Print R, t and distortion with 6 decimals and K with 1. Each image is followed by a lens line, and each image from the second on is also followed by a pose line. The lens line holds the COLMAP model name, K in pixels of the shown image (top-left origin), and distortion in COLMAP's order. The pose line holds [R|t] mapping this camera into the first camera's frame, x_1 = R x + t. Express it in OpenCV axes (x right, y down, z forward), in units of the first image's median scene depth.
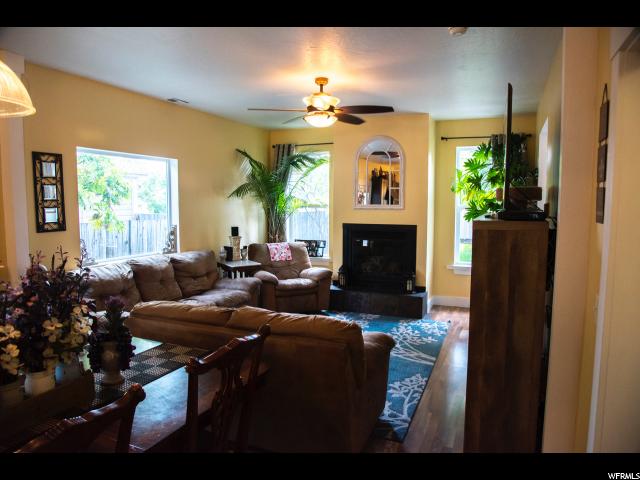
lens RADIAL K [[450.3, 0, 321.4], [0, 450.3, 237.9], [0, 0, 1]] dist [-0.005519, -0.000904]
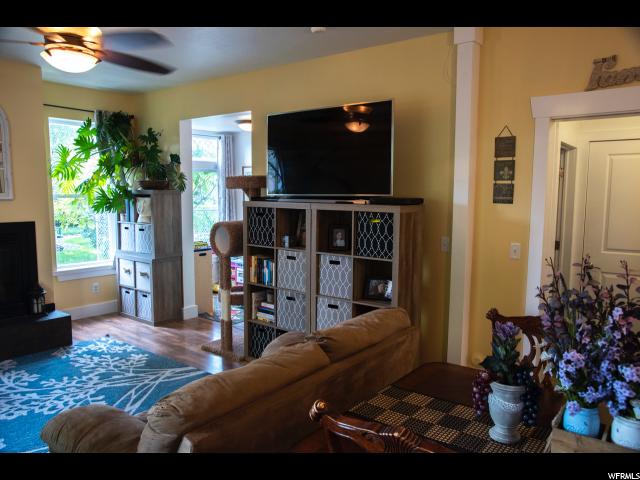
lens RADIAL K [[499.6, 0, 320.2], [0, 499.6, 241.5], [0, 0, 1]] dist [-0.015381, 0.013539]
pose [[0.286485, -0.106420, 0.952156, -0.492493], [0.077582, 0.993125, 0.087656, -0.036905], [-0.954939, 0.048759, 0.292771, 0.388842]]
